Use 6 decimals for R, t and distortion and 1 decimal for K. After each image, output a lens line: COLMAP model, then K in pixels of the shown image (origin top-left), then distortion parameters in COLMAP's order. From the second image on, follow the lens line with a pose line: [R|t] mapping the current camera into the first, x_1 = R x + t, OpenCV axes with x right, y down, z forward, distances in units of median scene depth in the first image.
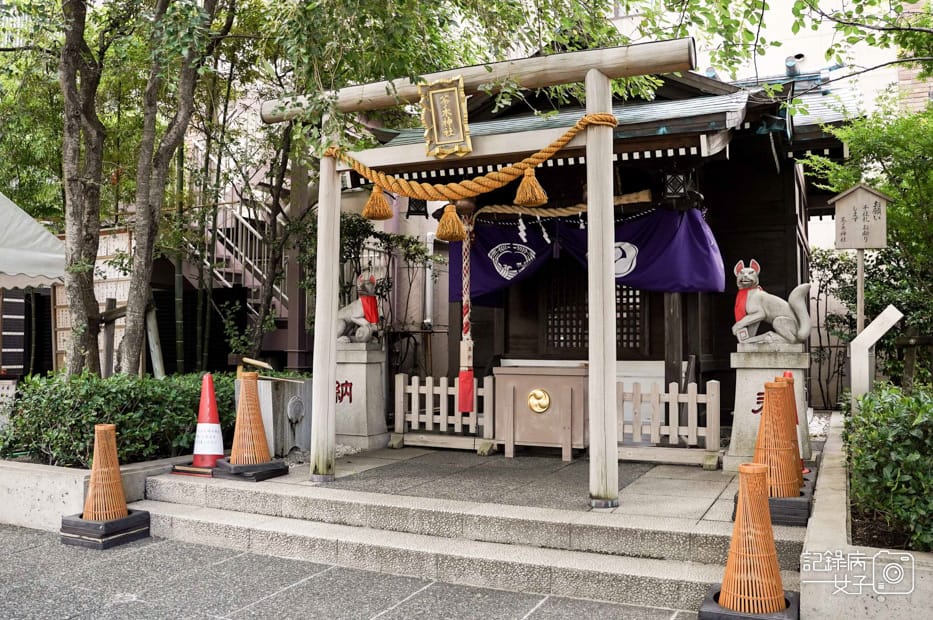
lens RADIAL K [[829.8, 0, 466.5], [0, 829.8, 310.0], [0, 0, 1]] dist [-0.108025, 0.008671]
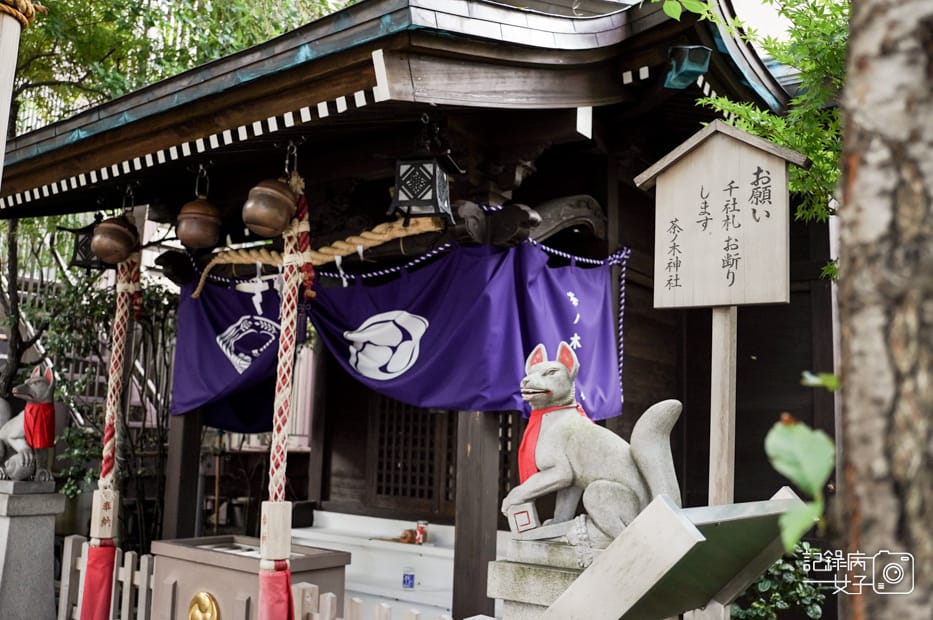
lens RADIAL K [[902.4, 0, 466.5], [0, 902.4, 310.0], [0, 0, 1]] dist [-0.082867, 0.009017]
pose [[0.974647, -0.005360, -0.223683, 0.415598], [-0.018176, 0.994512, -0.103033, -0.028868], [0.223007, 0.104486, 0.969201, 0.536076]]
